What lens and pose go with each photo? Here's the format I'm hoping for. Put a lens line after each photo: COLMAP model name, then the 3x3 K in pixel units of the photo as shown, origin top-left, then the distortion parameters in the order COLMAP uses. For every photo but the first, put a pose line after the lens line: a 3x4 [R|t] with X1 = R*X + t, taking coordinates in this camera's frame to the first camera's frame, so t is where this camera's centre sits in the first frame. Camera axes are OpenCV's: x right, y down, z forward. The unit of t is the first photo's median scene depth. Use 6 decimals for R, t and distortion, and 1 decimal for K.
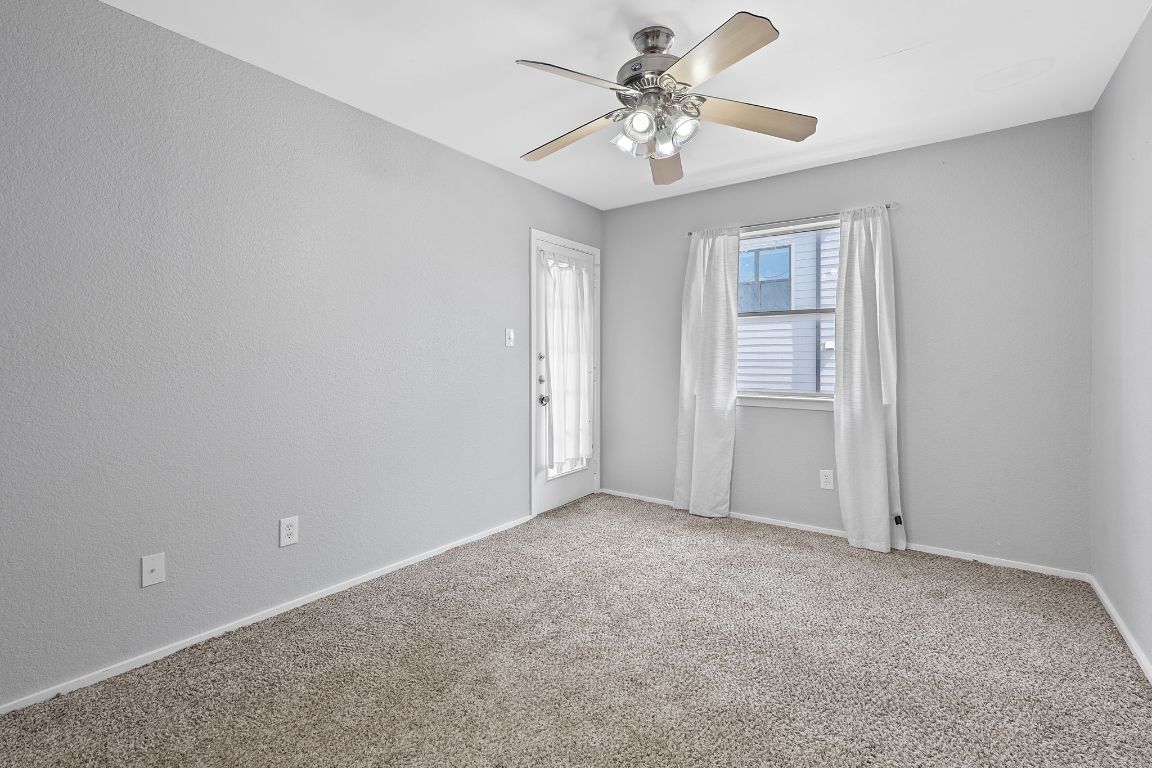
lens RADIAL K [[517.5, 0, 575.9], [0, 517.5, 357.5], [0, 0, 1]] dist [-0.008062, 0.000035]
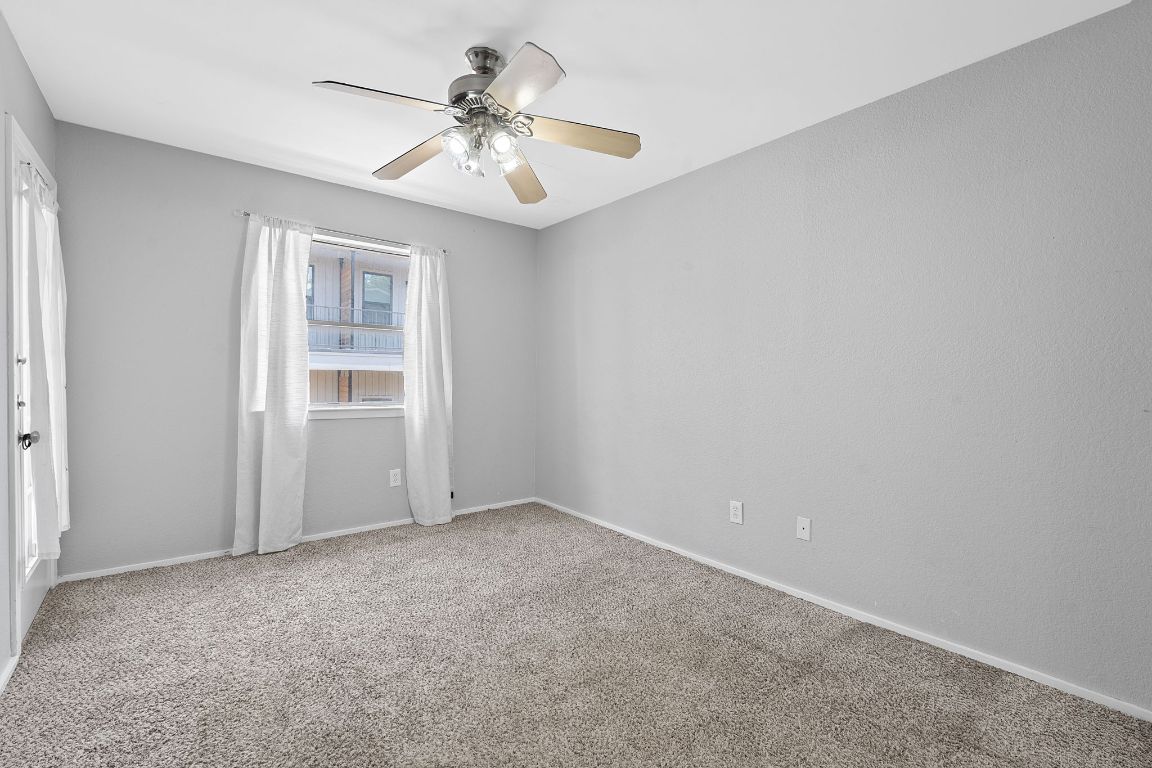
lens RADIAL K [[510.2, 0, 568.8], [0, 510.2, 383.0], [0, 0, 1]] dist [-0.001946, -0.000156]
pose [[0.255946, -0.012614, 0.966609, -0.527721], [-0.017892, 0.999682, 0.017783, 0.002591], [-0.966525, -0.021846, 0.255639, 0.375283]]
